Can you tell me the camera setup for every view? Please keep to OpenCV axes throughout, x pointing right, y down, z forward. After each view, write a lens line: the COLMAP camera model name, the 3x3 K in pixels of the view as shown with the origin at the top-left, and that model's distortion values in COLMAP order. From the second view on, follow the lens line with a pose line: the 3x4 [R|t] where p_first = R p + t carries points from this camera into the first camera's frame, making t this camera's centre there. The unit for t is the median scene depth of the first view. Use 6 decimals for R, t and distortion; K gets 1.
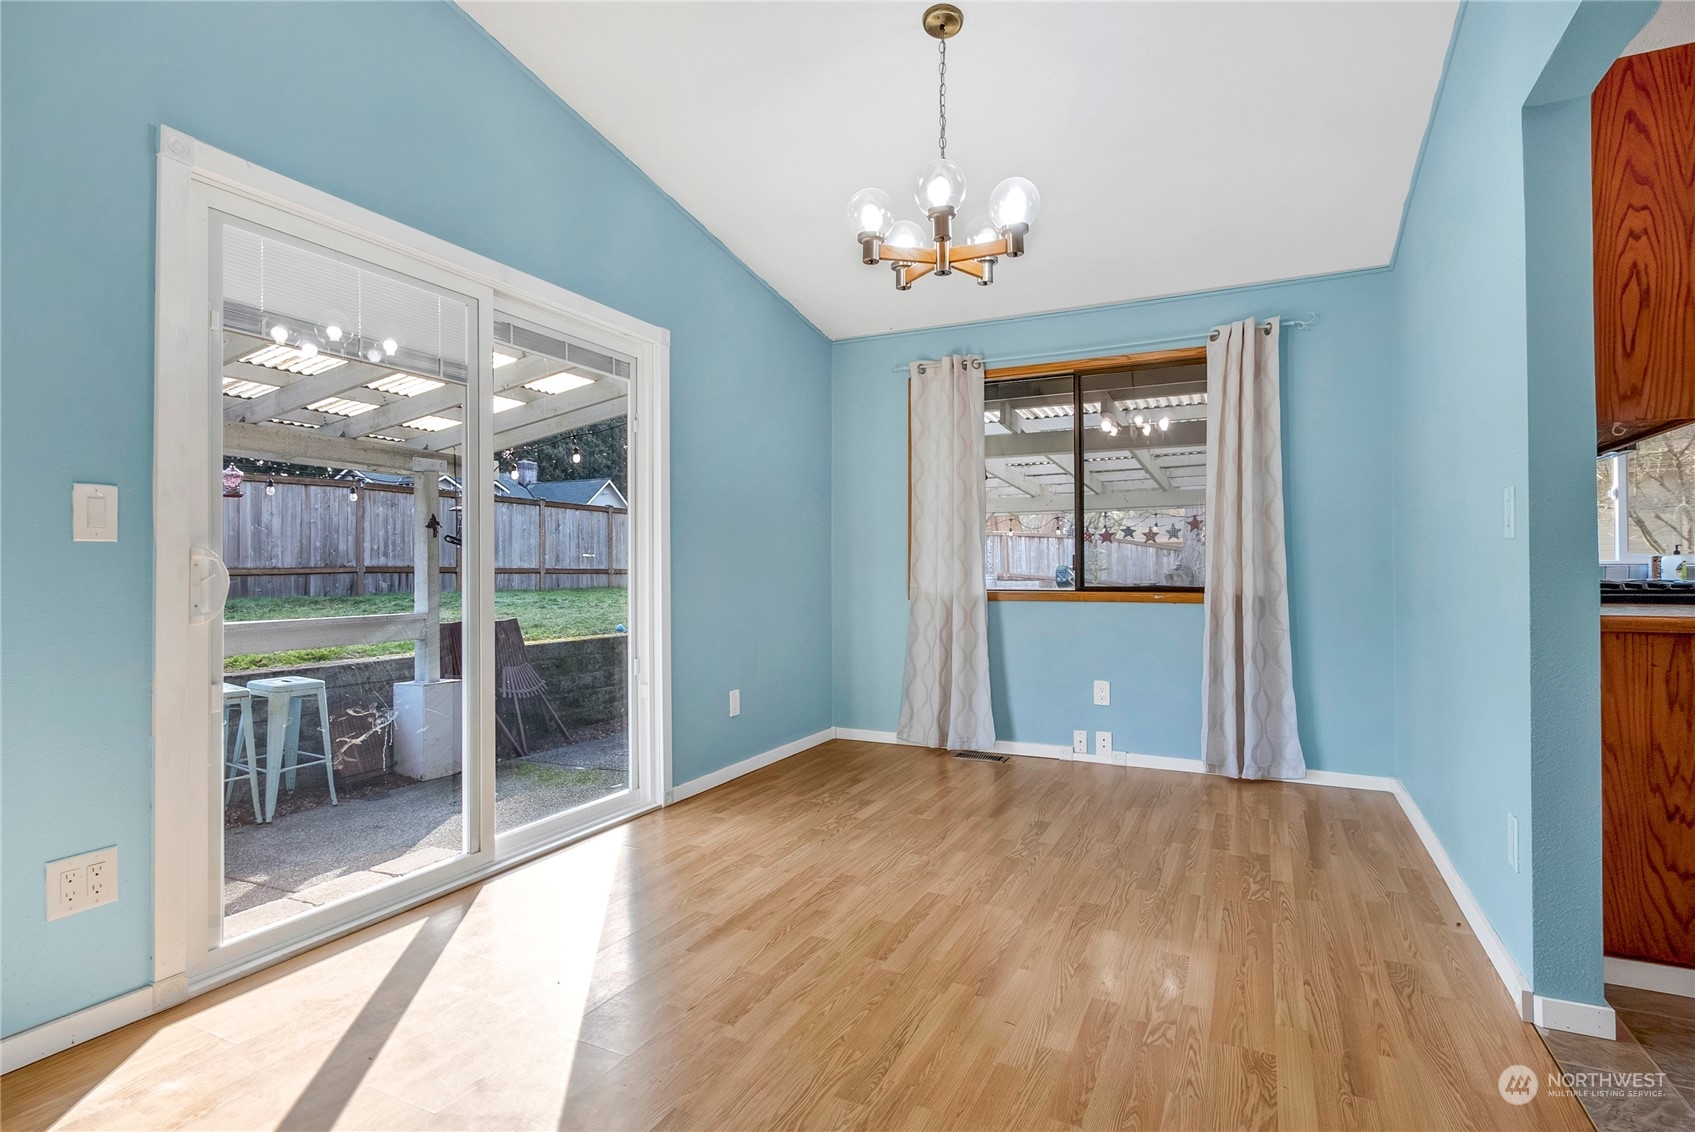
lens RADIAL K [[850.7, 0, 828.1], [0, 850.7, 546.0], [0, 0, 1]] dist [0.023996, 0.000024]
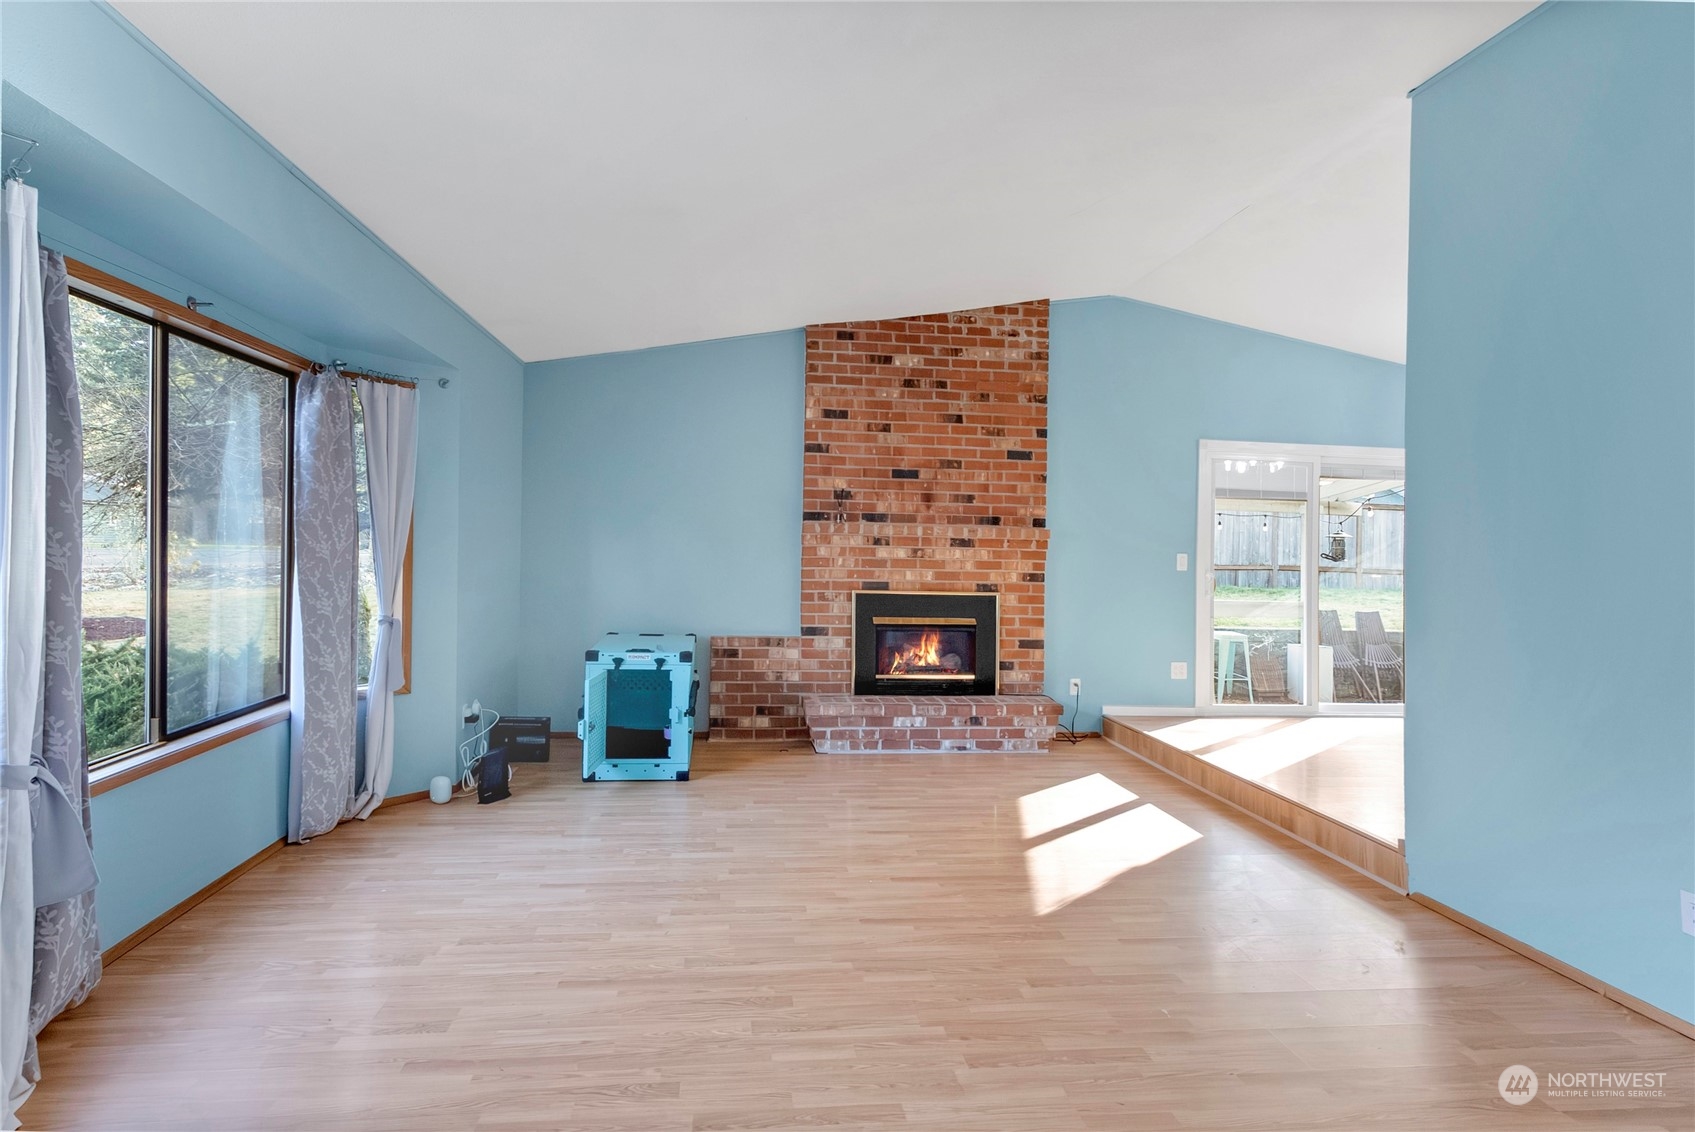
lens RADIAL K [[850.7, 0, 828.1], [0, 850.7, 546.0], [0, 0, 1]] dist [0.023996, 0.000024]
pose [[0.549248, 0.012465, -0.835566, 0.206471], [-0.003426, 0.999914, 0.012665, -0.023936], [0.835652, -0.004094, 0.549244, -0.347264]]
